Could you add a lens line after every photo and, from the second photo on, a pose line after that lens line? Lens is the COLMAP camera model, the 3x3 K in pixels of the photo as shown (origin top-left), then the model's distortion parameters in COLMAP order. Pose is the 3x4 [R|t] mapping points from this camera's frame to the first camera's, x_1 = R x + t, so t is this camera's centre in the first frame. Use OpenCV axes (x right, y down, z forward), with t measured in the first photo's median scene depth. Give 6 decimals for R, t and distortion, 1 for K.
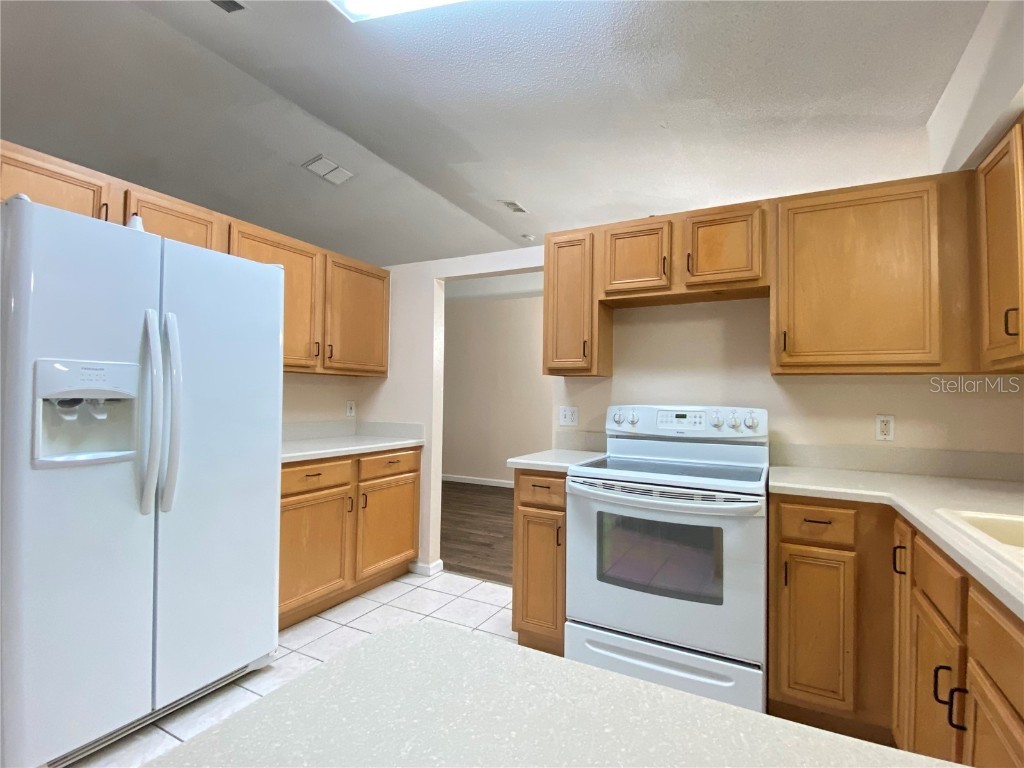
lens RADIAL K [[487.6, 0, 512.0], [0, 487.6, 384.0], [0, 0, 1]] dist [0.001668, -0.035805]
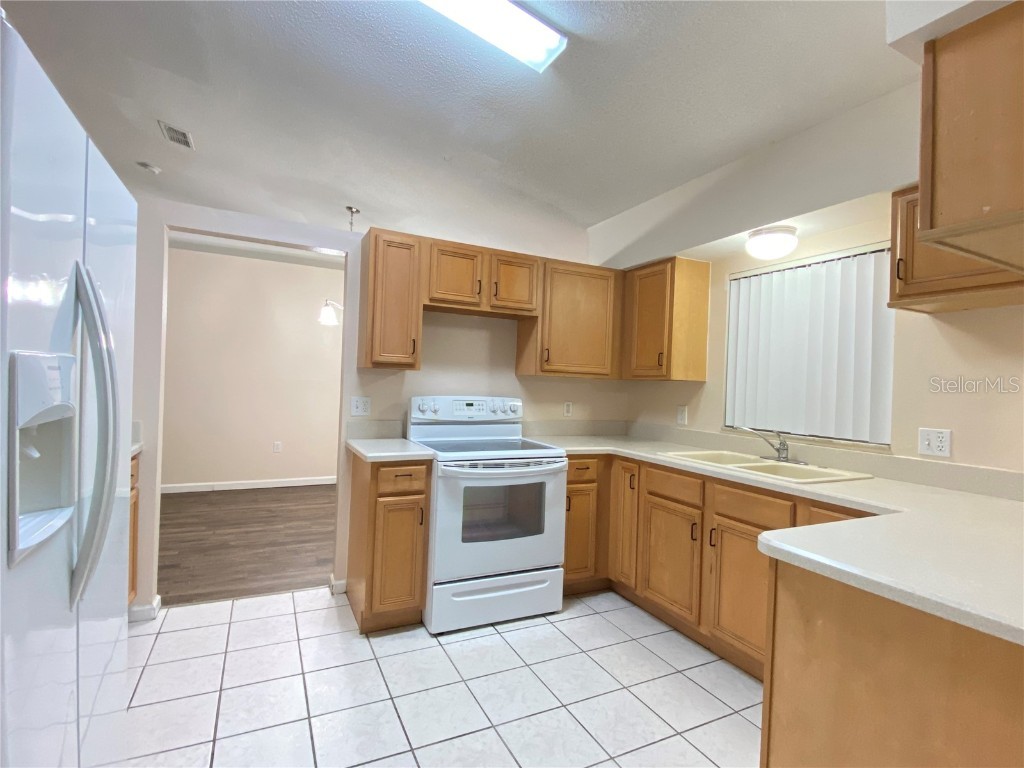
lens RADIAL K [[479.8, 0, 512.0], [0, 479.8, 384.0], [0, 0, 1]] dist [0.013758, -0.033950]
pose [[0.571672, 0.002456, 0.820478, -0.665002], [-0.052127, 0.998084, 0.033333, -0.038704], [-0.818824, -0.061824, 0.570705, 0.205595]]
